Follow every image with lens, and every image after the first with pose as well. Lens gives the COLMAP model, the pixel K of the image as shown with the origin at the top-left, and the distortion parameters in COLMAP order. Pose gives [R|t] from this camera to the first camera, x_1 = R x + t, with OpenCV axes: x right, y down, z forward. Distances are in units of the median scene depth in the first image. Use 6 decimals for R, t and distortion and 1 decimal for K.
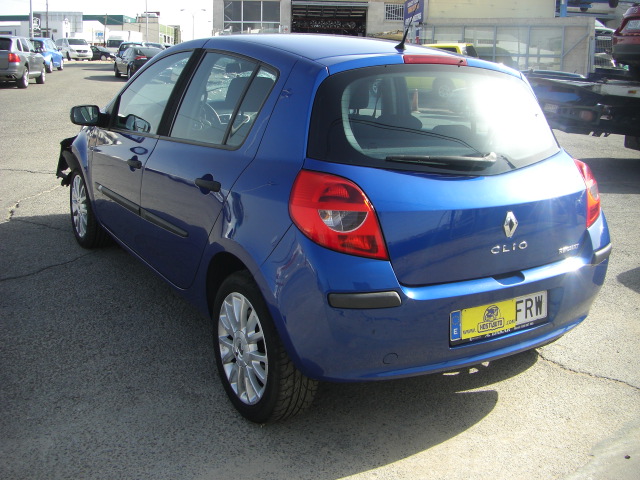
lens RADIAL K [[723.6, 0, 308.1], [0, 723.6, 206.0], [0, 0, 1]] dist [-0.202915, 0.201584]
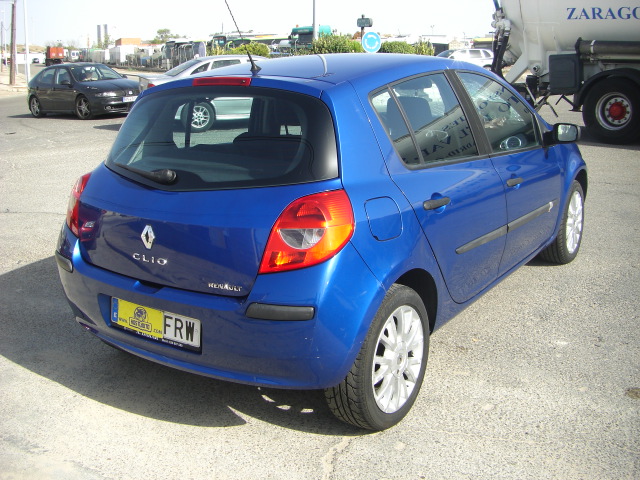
lens RADIAL K [[723.6, 0, 308.1], [0, 723.6, 206.0], [0, 0, 1]] dist [-0.202915, 0.201584]
pose [[0.401004, 0.146667, -0.904259, 1.285992], [-0.151631, 0.984111, 0.092376, -0.149992], [0.903440, 0.100071, 0.416872, 0.727404]]
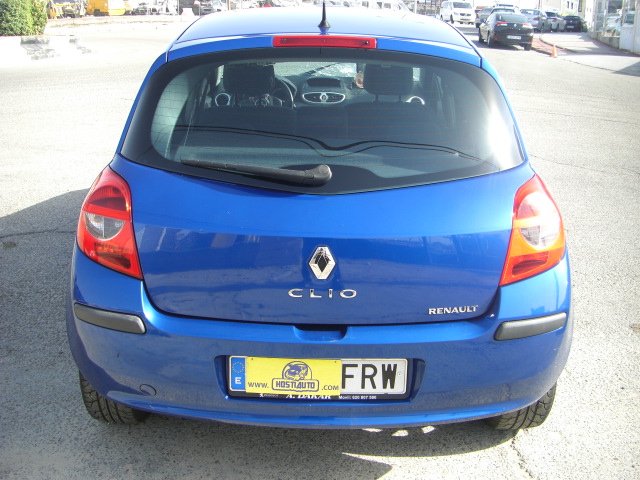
lens RADIAL K [[723.6, 0, 308.1], [0, 723.6, 206.0], [0, 0, 1]] dist [-0.202915, 0.201584]
pose [[0.855668, 0.126190, -0.501906, 0.617705], [-0.101445, 0.991900, 0.076438, -0.087675], [0.507486, -0.014490, 0.861538, 0.315586]]
